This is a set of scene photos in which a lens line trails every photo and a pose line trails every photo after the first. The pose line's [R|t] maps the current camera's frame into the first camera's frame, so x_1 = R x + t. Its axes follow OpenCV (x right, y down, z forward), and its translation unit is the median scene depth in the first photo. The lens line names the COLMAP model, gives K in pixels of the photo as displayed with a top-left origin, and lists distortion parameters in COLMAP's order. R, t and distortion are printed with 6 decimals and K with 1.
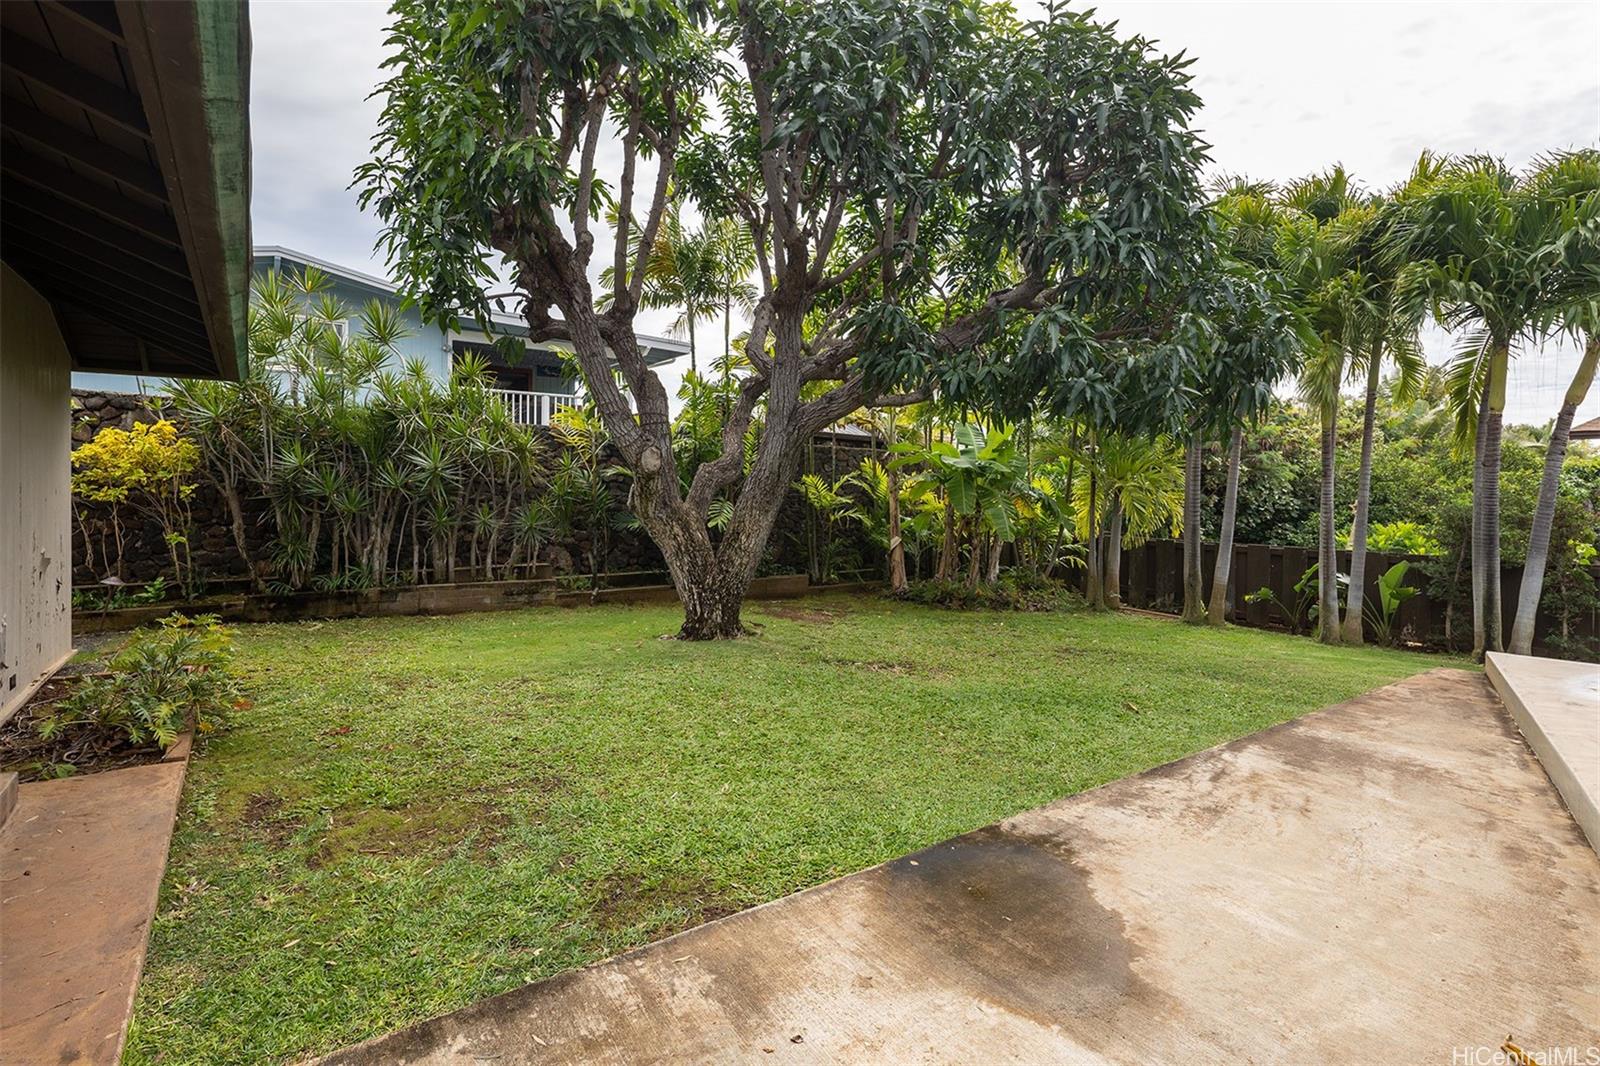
lens RADIAL K [[781.7, 0, 802.7], [0, 781.7, 524.0], [0, 0, 1]] dist [0.004635, -0.001547]
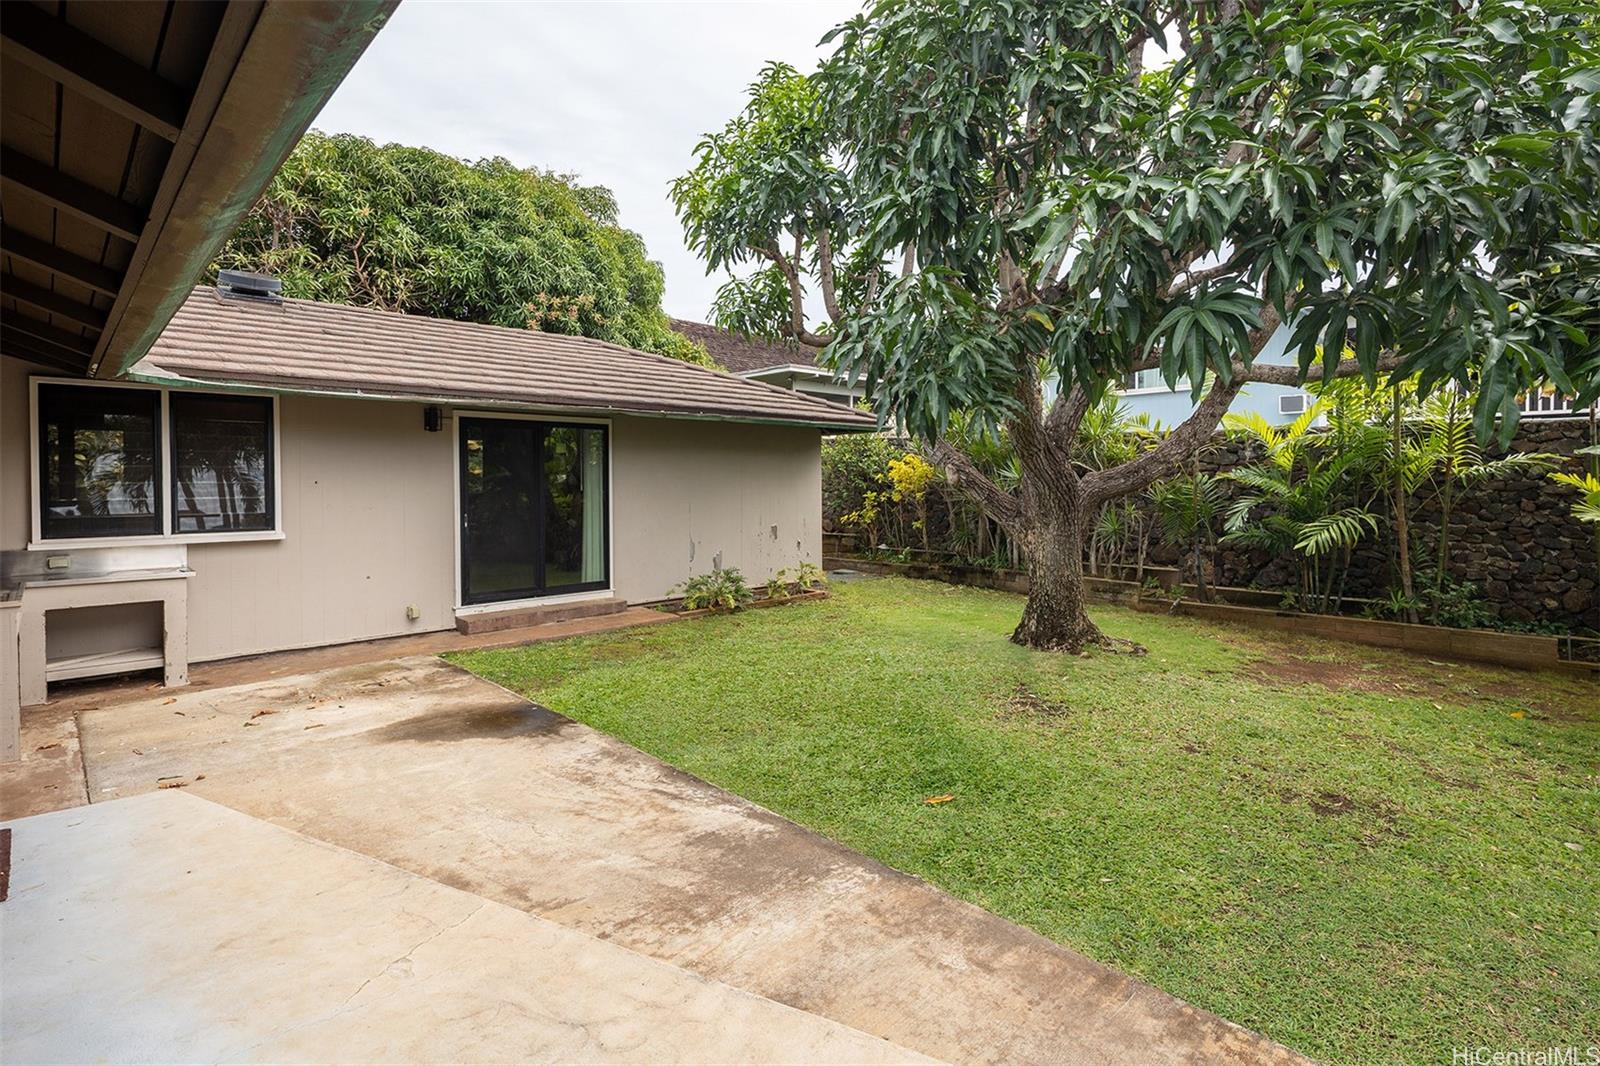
lens RADIAL K [[781.7, 0, 801.6], [0, 781.7, 526.6], [0, 0, 1]] dist [0.004635, -0.001547]
pose [[0.146556, 0.048954, -0.987990, 1.521133], [-0.038243, 0.998308, 0.043792, -0.075304], [0.988463, 0.031366, 0.148180, 0.996495]]
